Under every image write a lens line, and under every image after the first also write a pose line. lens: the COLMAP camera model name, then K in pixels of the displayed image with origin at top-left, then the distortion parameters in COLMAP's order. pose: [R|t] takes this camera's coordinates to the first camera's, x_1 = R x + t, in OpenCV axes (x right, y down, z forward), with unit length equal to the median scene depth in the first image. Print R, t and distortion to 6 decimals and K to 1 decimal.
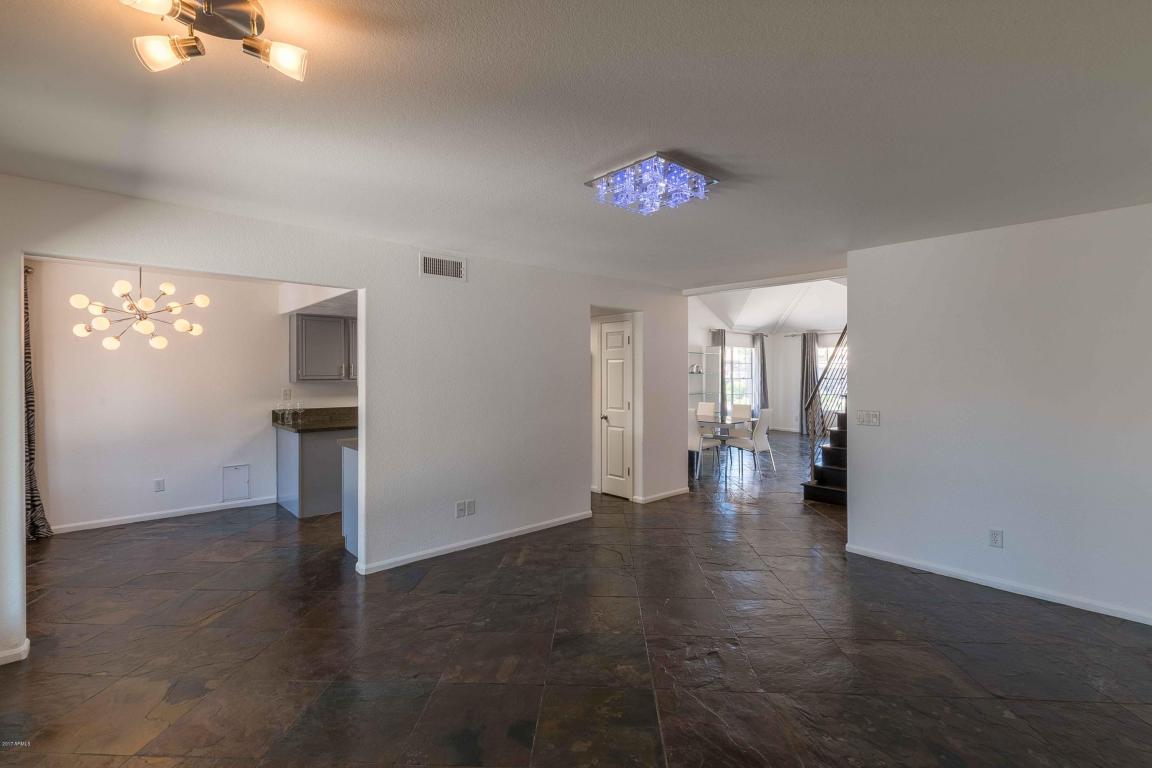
lens RADIAL K [[543.9, 0, 589.6], [0, 543.9, 374.0], [0, 0, 1]] dist [0.000494, -0.000153]
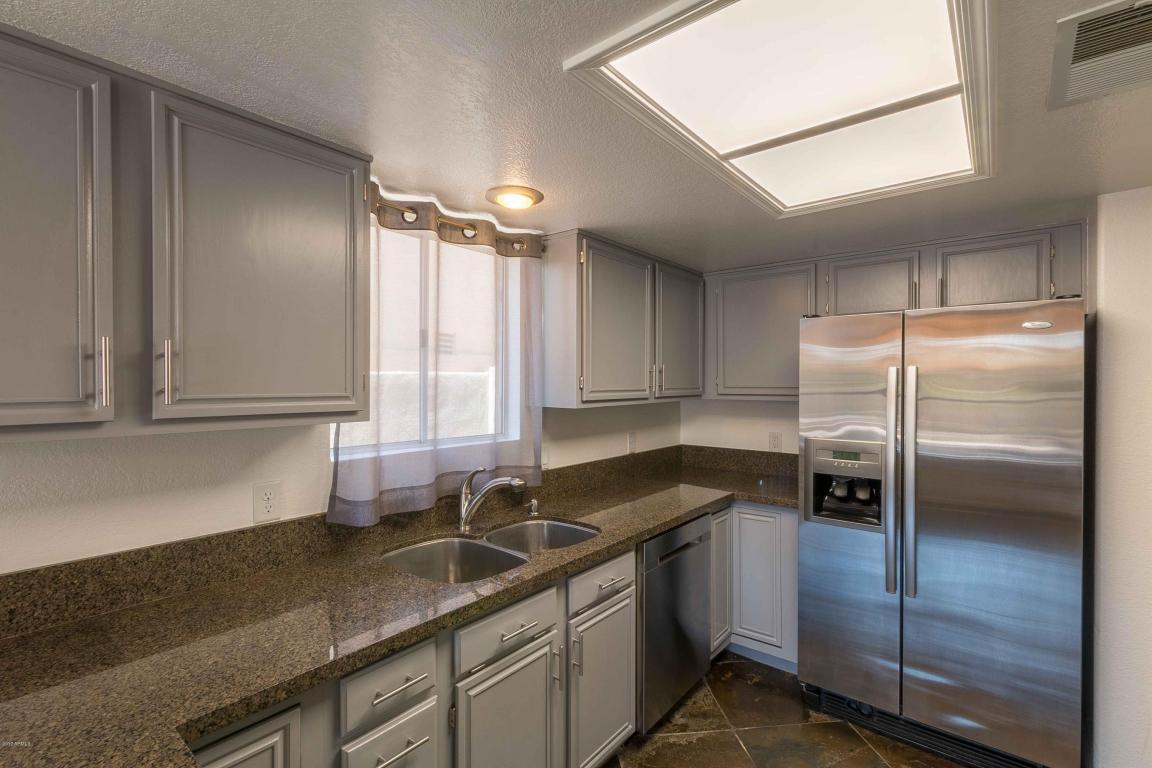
lens RADIAL K [[516.0, 0, 576.1], [0, 516.0, 382.9], [0, 0, 1]] dist [0.000693, 0.000072]
pose [[0.990186, -0.000182, 0.139758, -0.338145], [-0.000055, 0.999999, 0.001692, -0.003870], [-0.139758, -0.001683, 0.990184, 0.842950]]
